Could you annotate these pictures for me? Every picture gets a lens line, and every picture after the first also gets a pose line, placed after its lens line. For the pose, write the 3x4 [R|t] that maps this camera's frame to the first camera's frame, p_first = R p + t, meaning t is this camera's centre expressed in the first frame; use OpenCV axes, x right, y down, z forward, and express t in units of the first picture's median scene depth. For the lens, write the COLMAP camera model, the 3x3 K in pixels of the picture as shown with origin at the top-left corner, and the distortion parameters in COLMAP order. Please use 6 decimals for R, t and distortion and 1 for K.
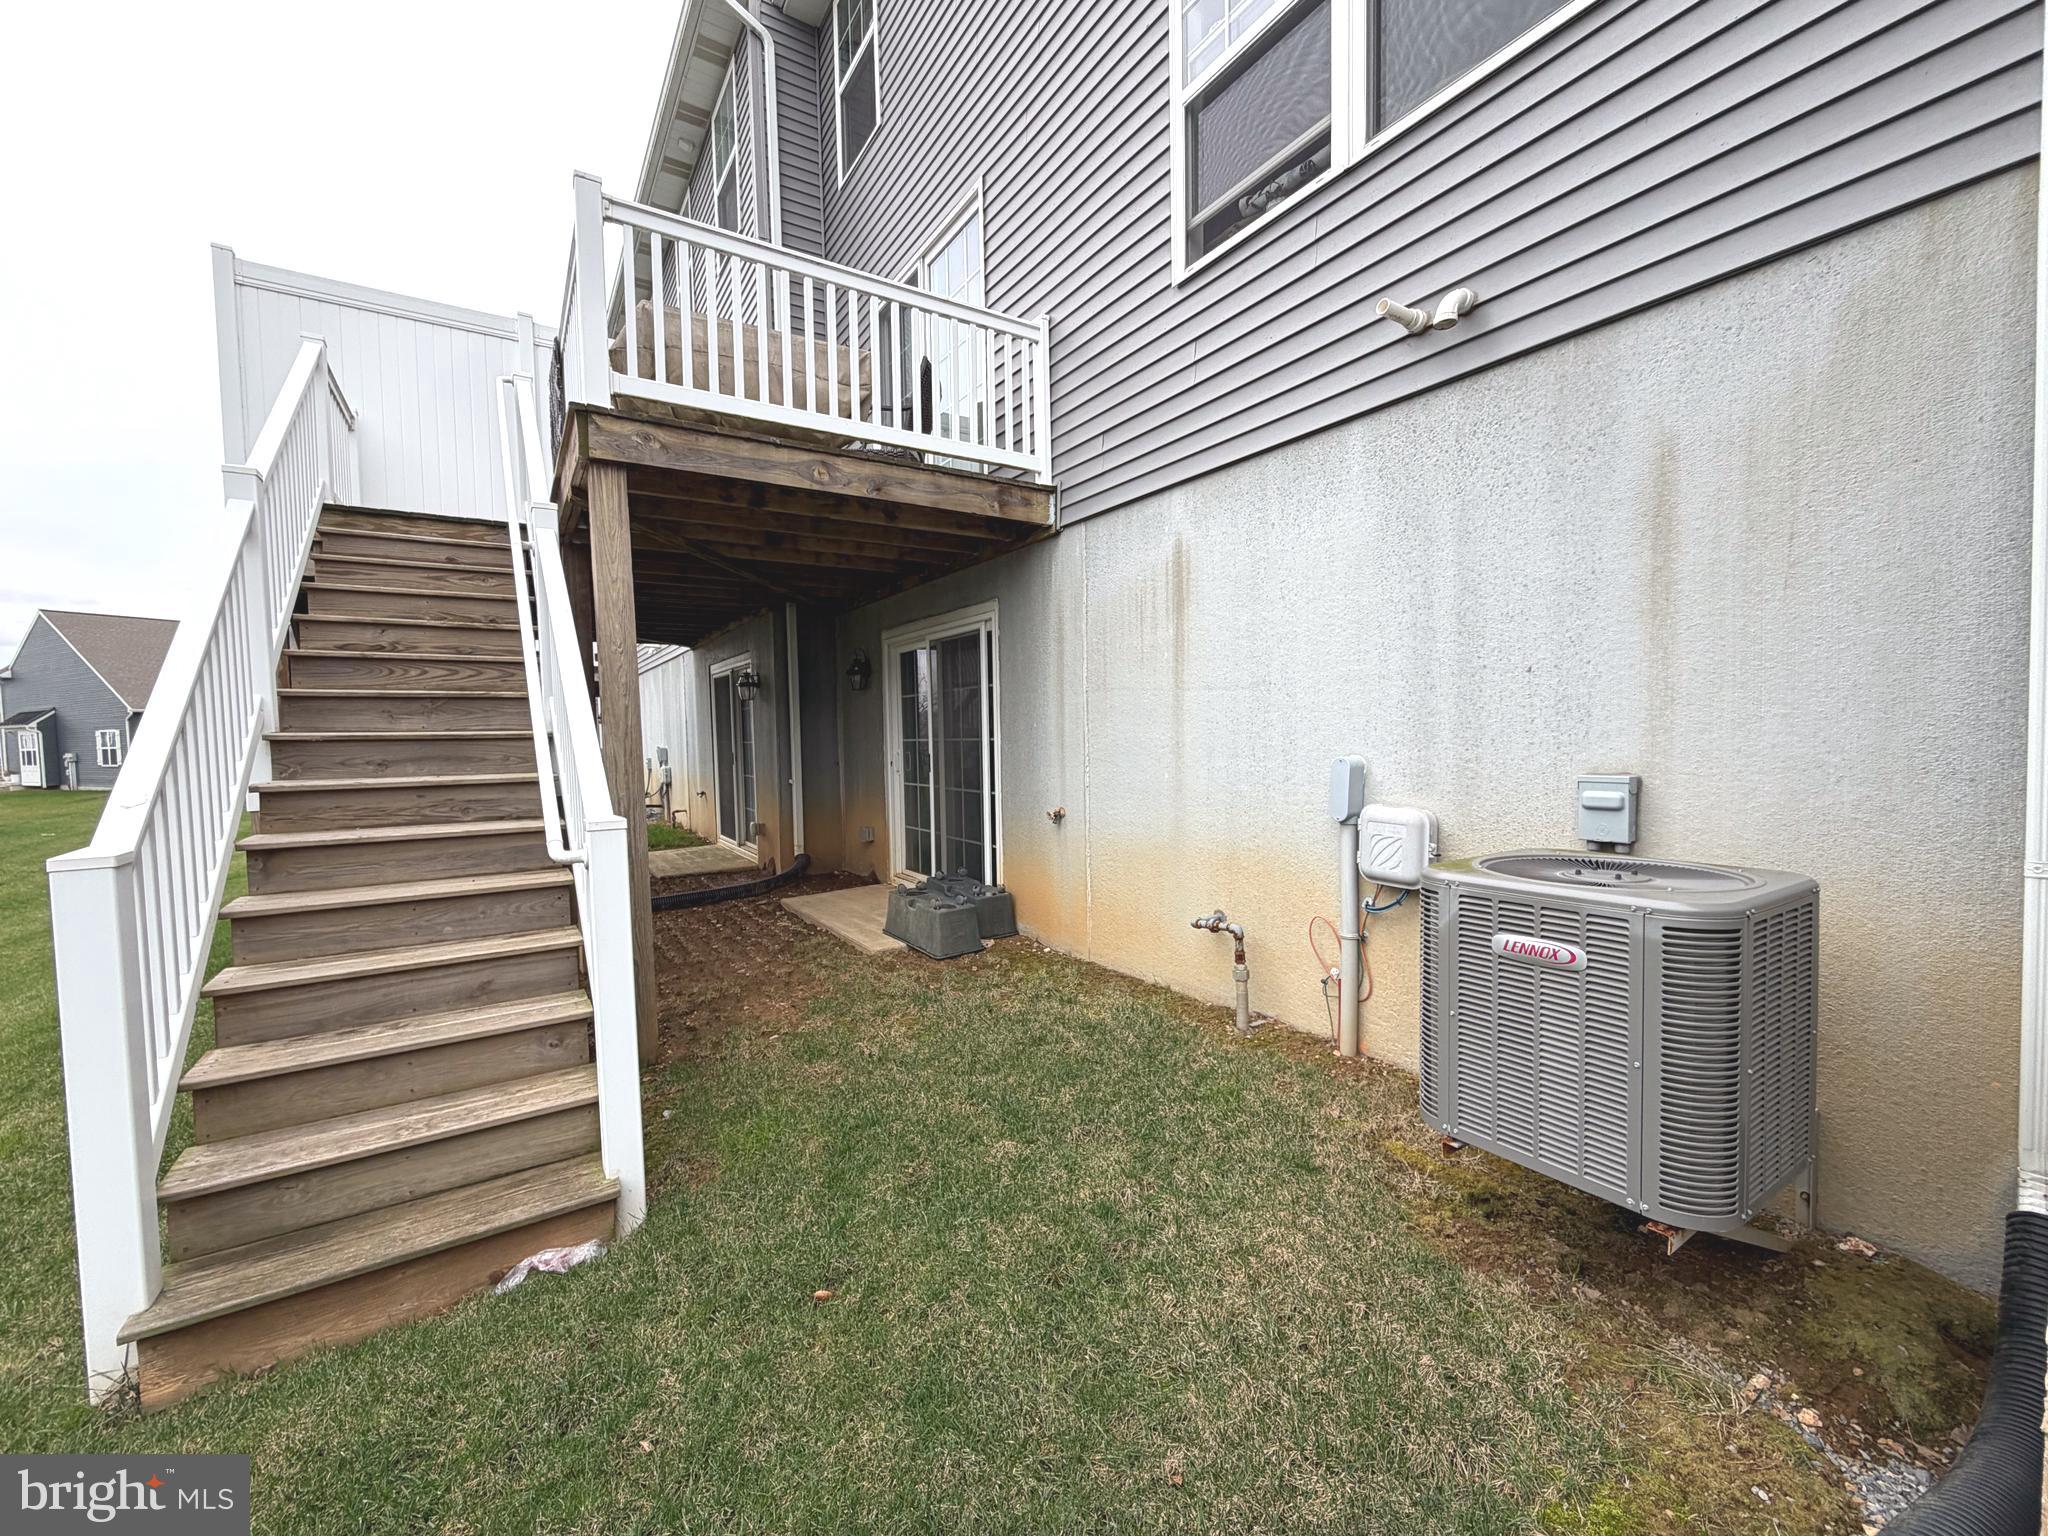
lens RADIAL K [[813.7, 0, 1018.6], [0, 813.7, 771.3], [0, 0, 1]] dist [0.000370, -0.000240]
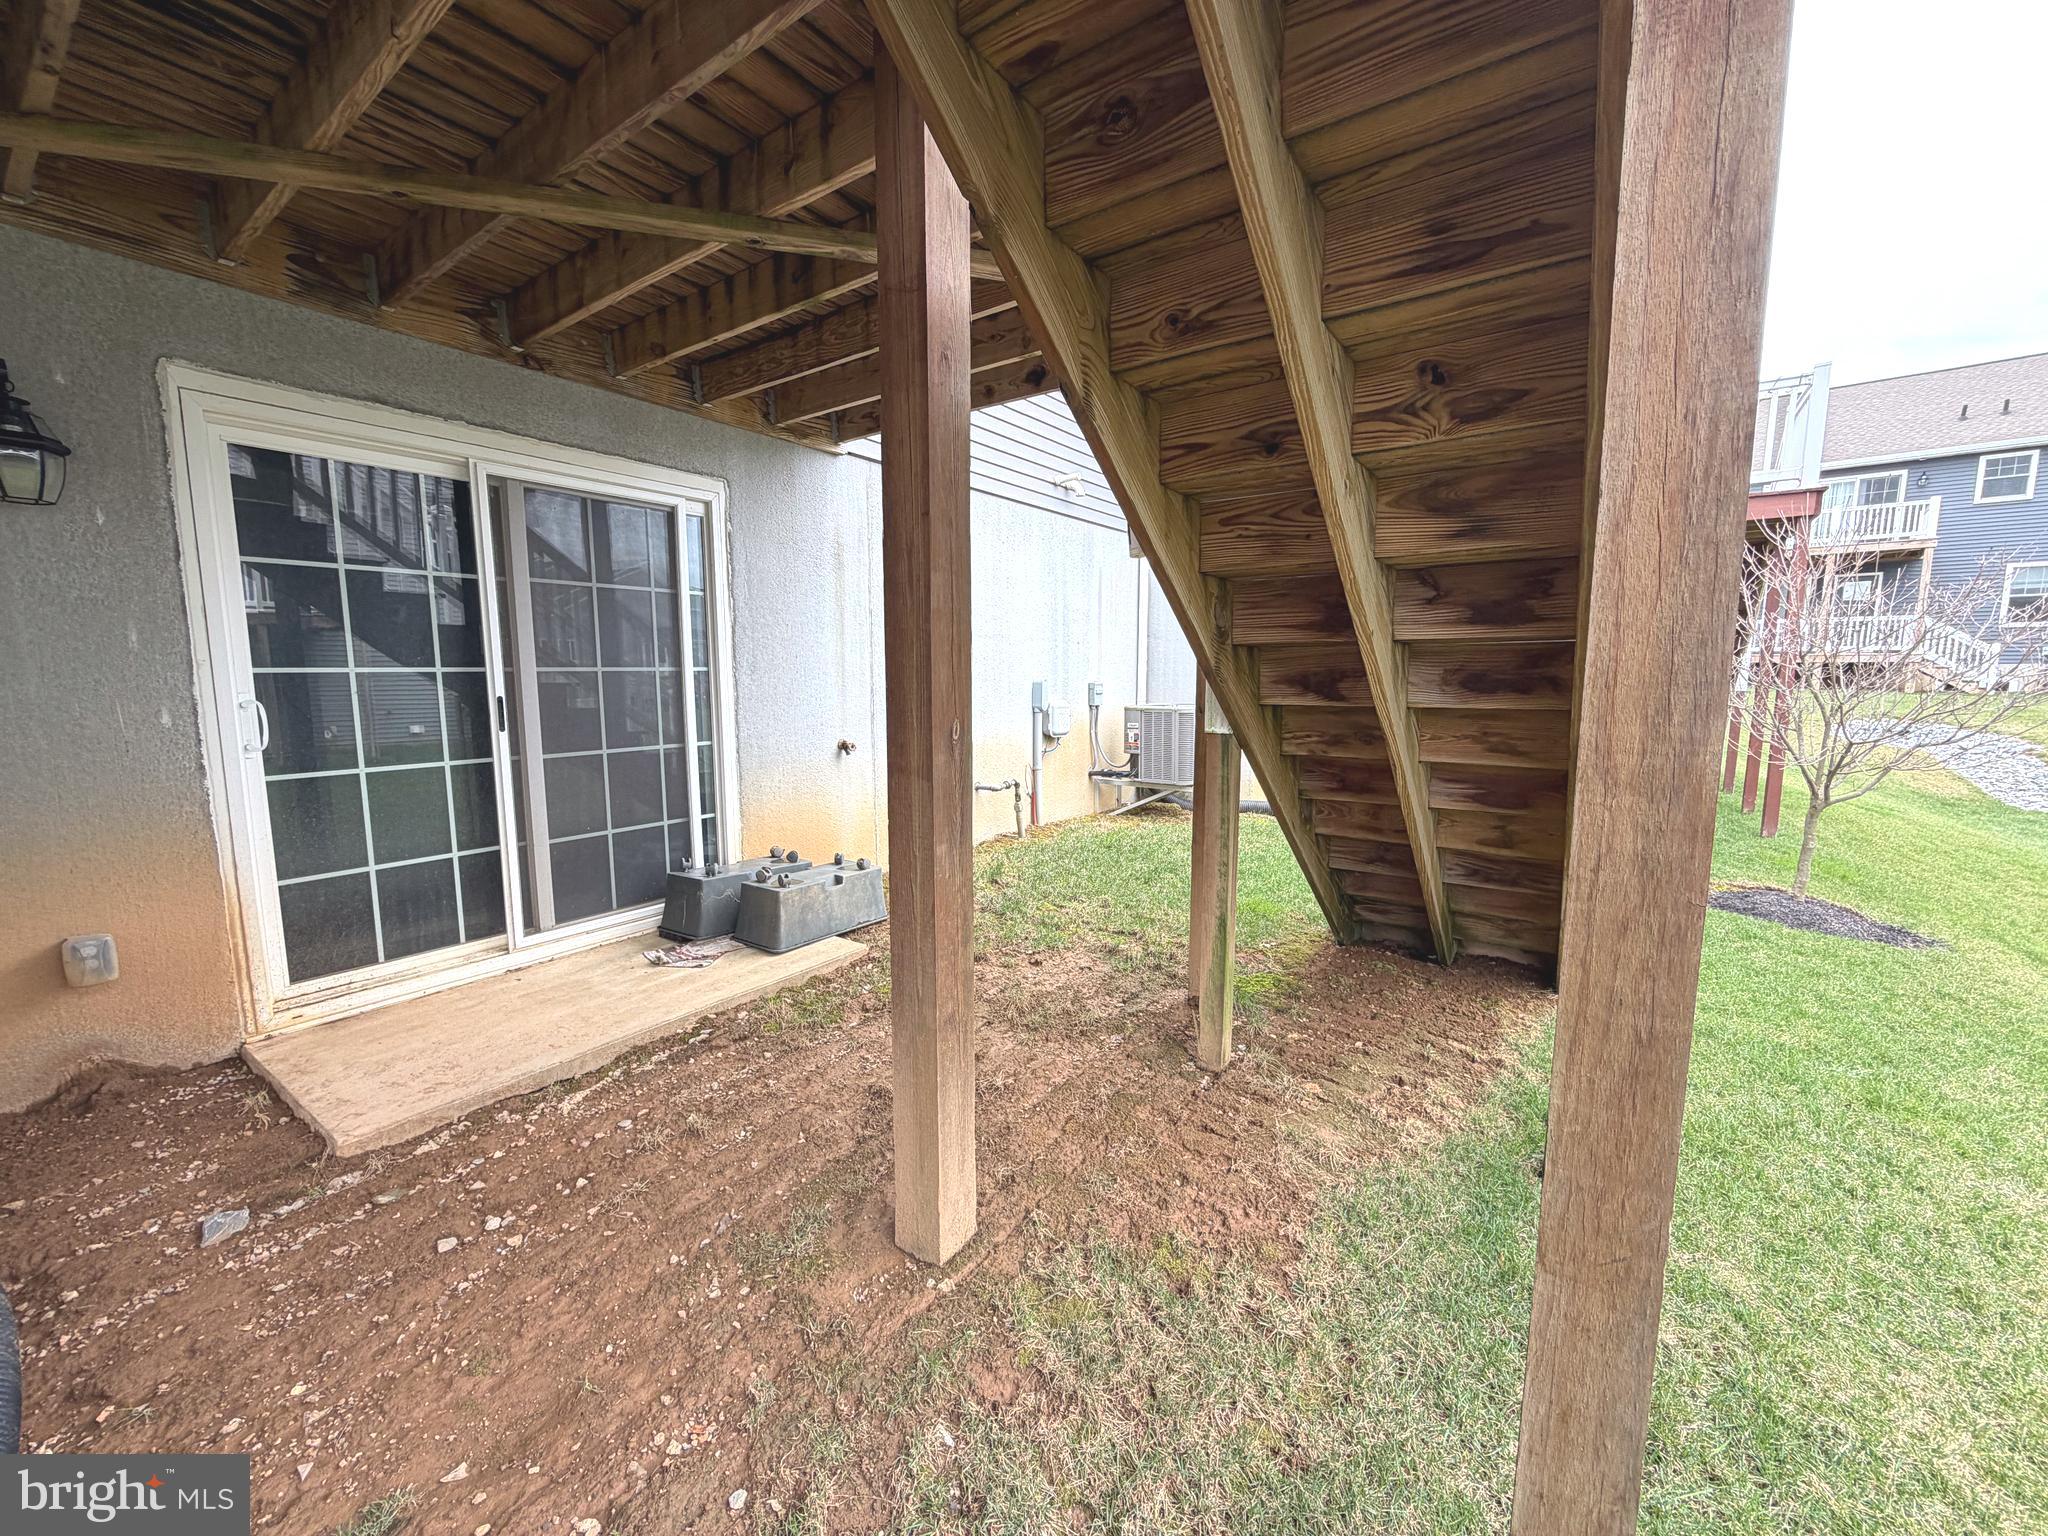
lens RADIAL K [[813.7, 0, 1018.6], [0, 813.7, 771.3], [0, 0, 1]] dist [0.000370, -0.000240]
pose [[-0.358522, -0.100686, 0.928076, -1.307664], [0.049422, 0.990725, 0.126575, -0.040902], [-0.932212, 0.091248, -0.350220, 1.578130]]
